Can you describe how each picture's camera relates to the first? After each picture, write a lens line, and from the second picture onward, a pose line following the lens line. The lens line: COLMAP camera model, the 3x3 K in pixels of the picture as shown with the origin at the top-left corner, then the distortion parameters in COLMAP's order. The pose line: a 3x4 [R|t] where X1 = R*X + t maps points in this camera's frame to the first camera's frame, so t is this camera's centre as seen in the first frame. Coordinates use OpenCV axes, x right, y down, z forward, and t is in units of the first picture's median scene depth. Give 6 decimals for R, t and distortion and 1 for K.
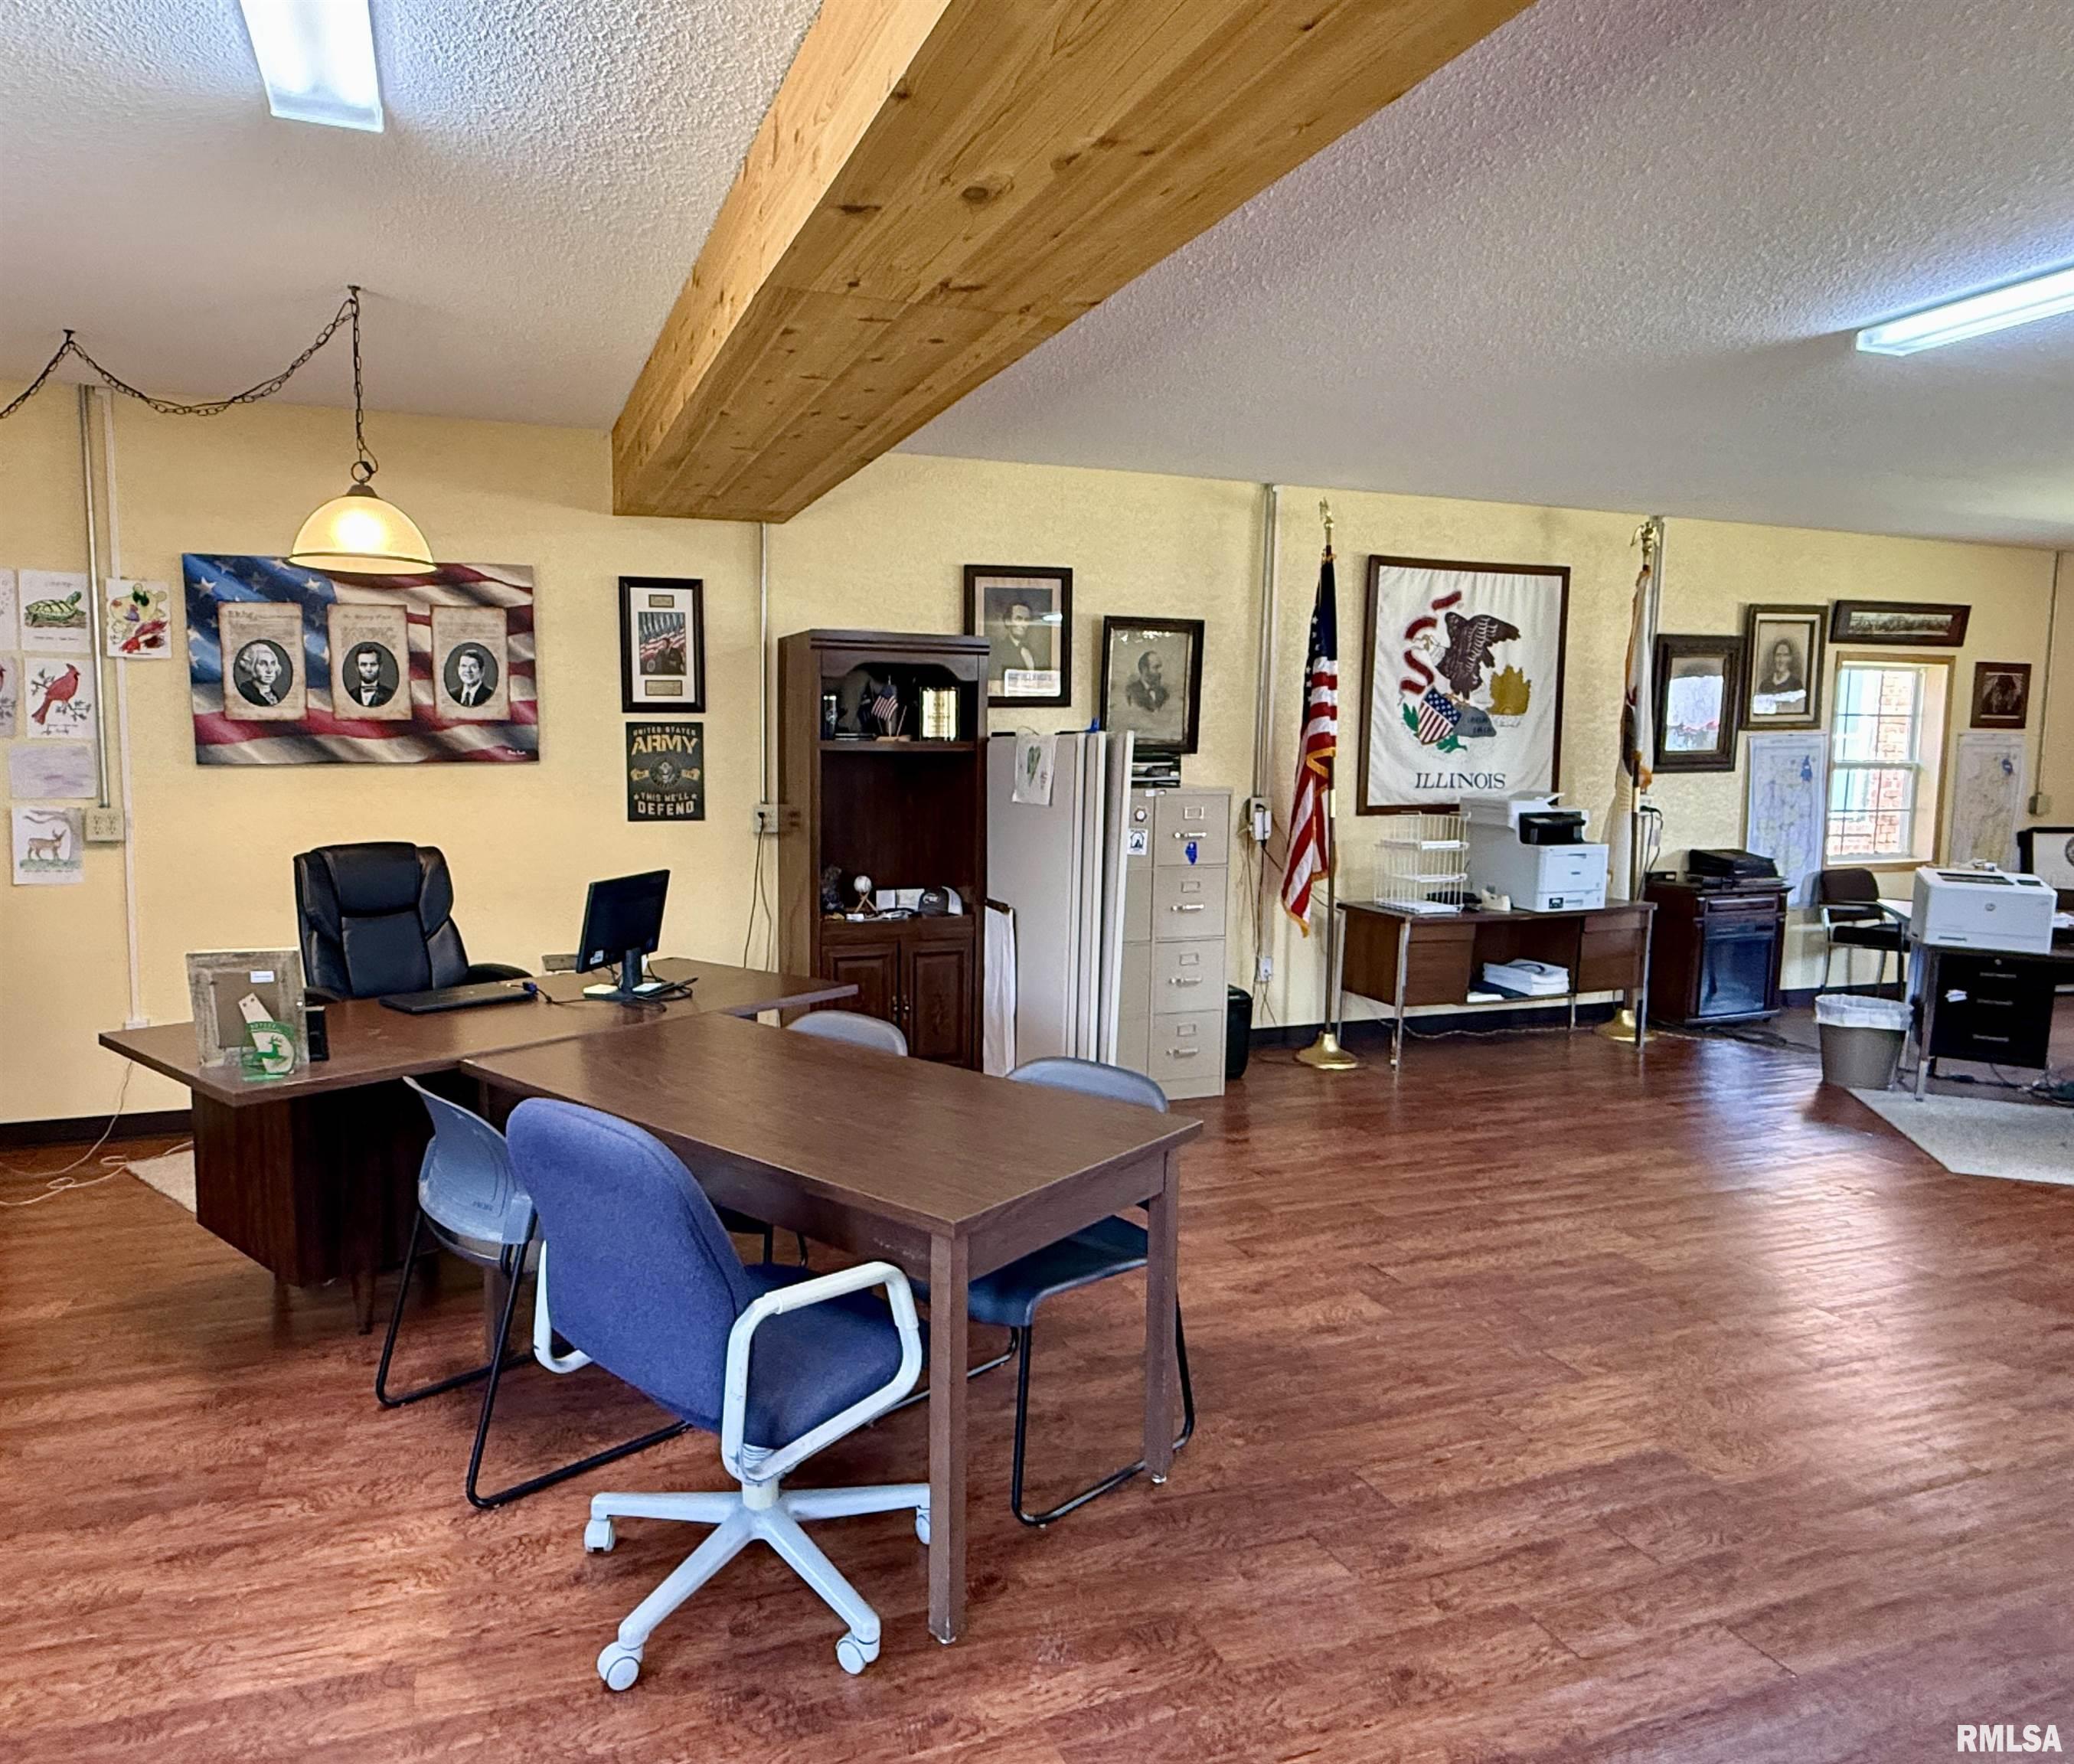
lens RADIAL K [[1334.8, 0, 912.5], [0, 1334.8, 881.3], [0, 0, 1]] dist [-0.002632, 0.003688]
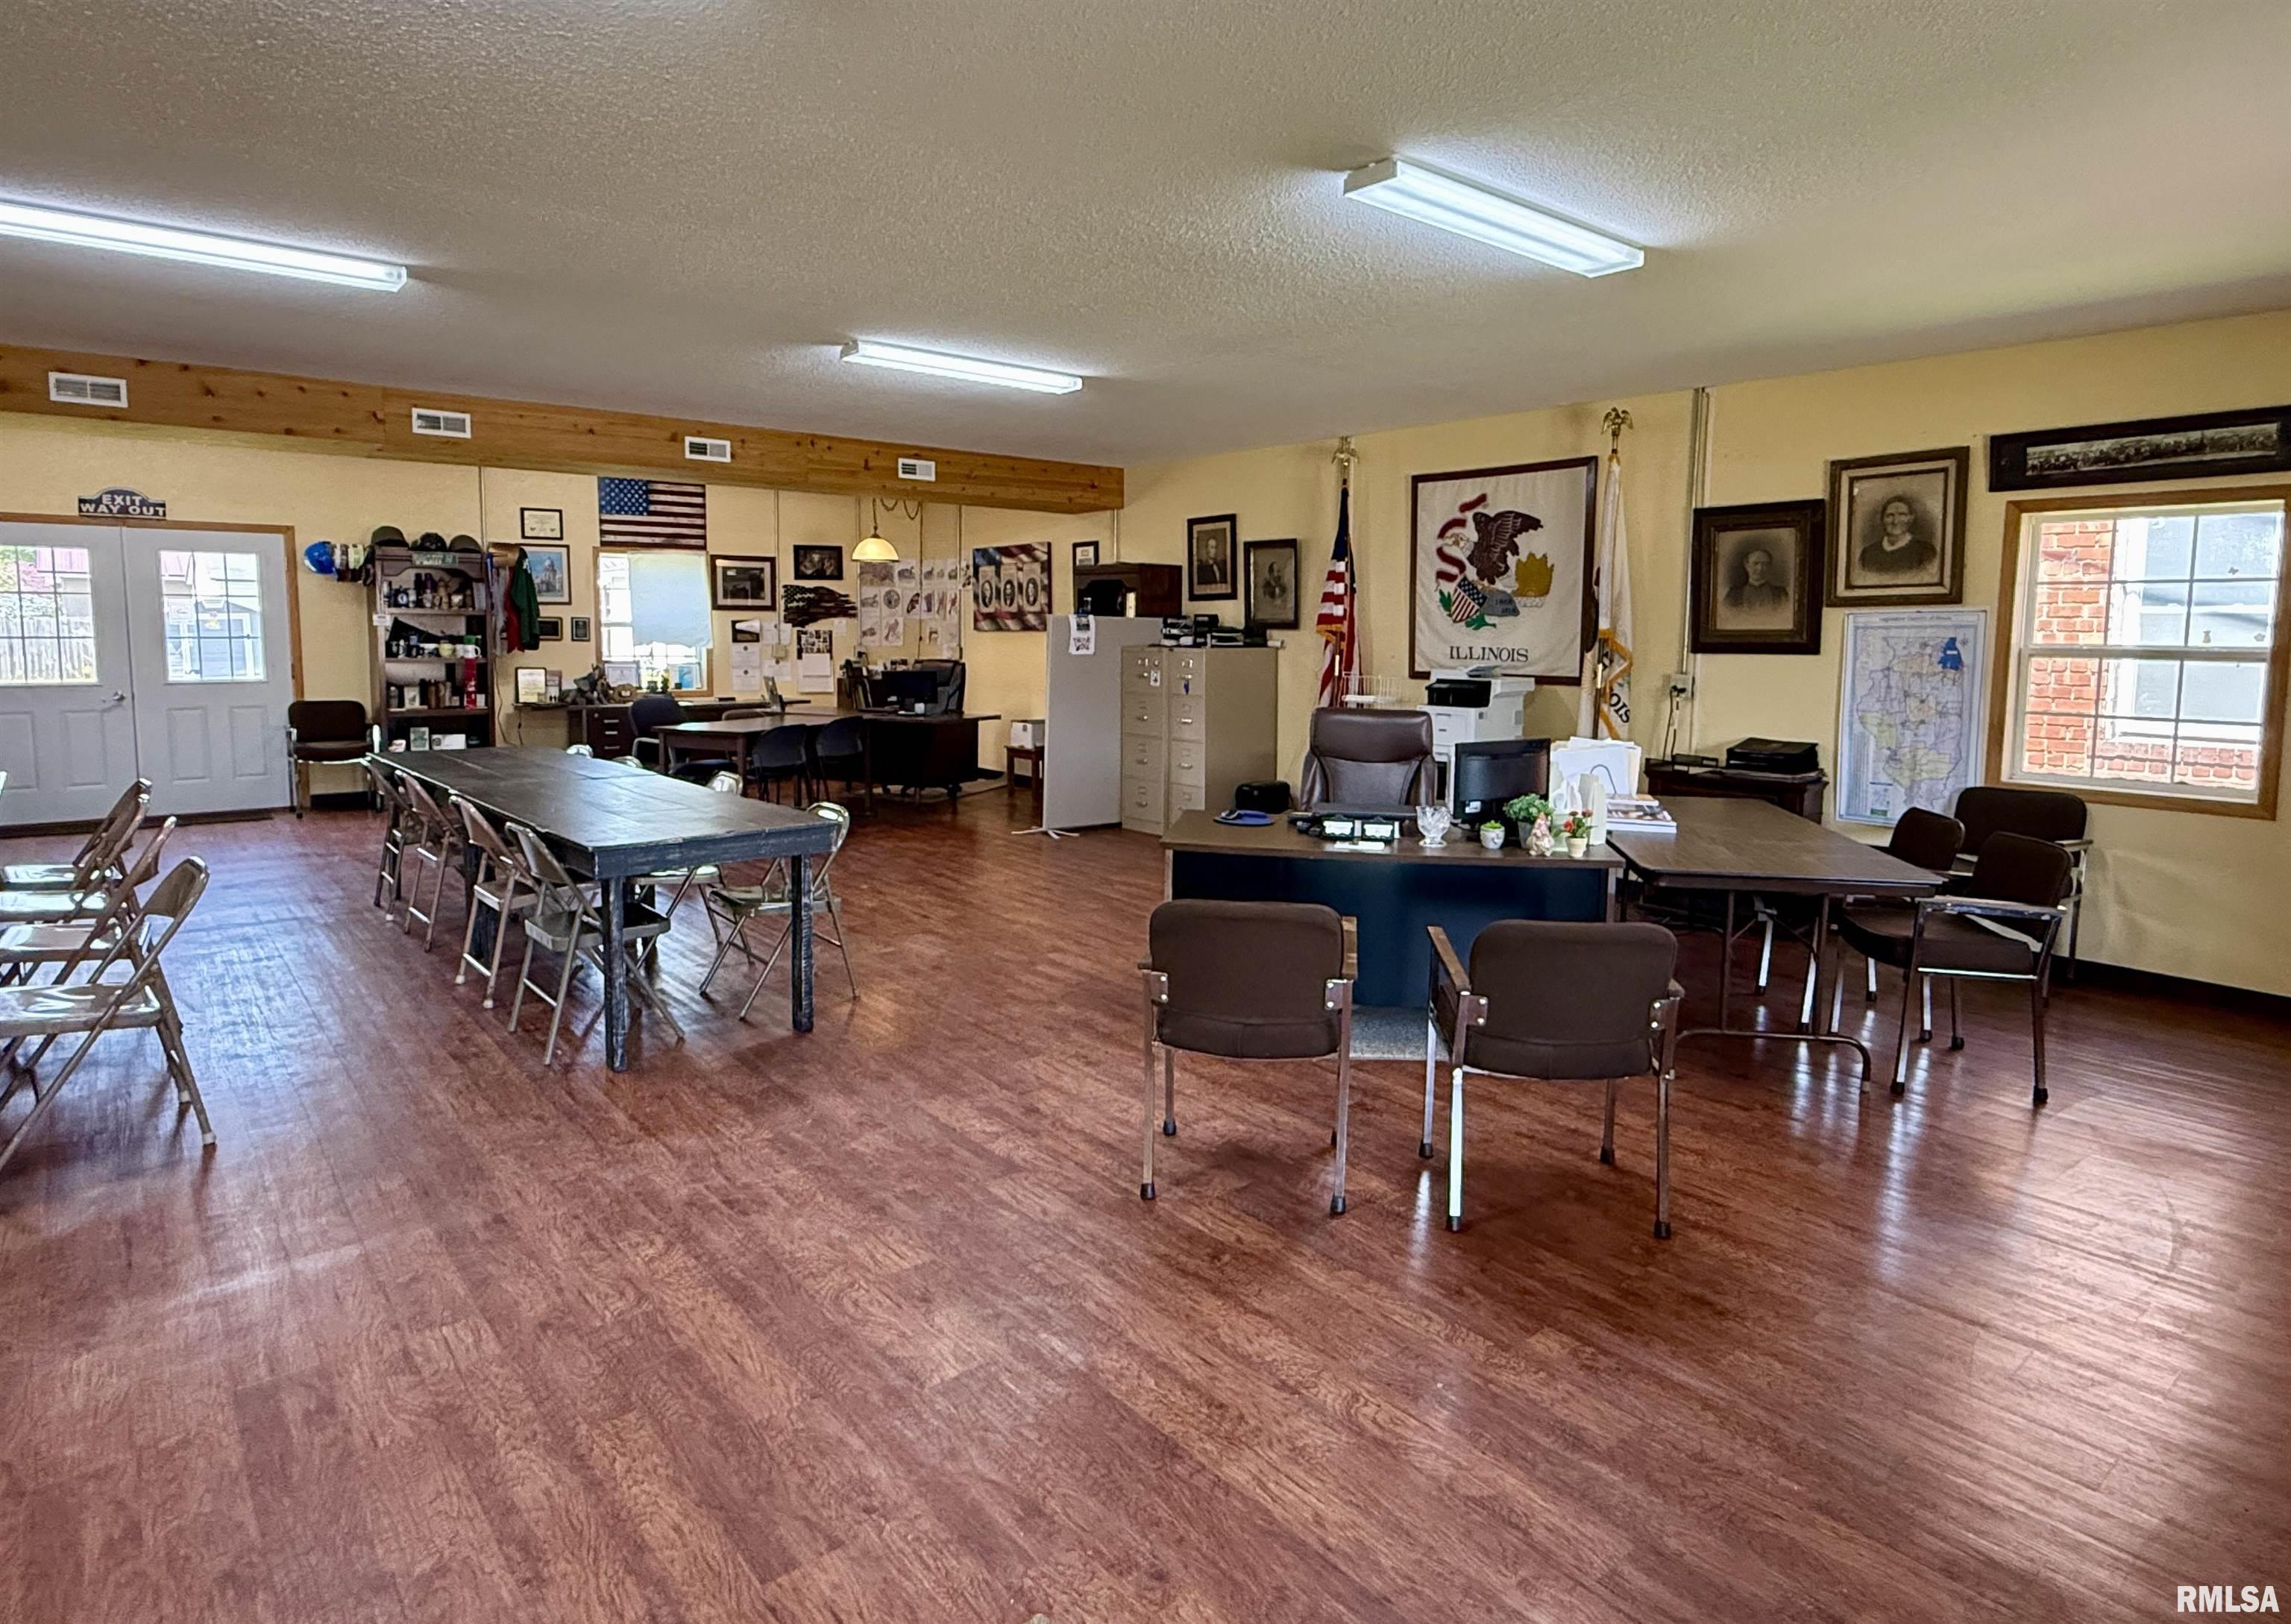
lens RADIAL K [[1281.6, 0, 1166.9], [0, 1281.6, 747.5], [0, 0, 1]] dist [-0.000383, 0.001861]
pose [[0.355960, 0.088000, -0.930349, 1.449706], [-0.102277, 0.993244, 0.054817, -0.027988], [0.928887, 0.075640, 0.362556, 0.355224]]
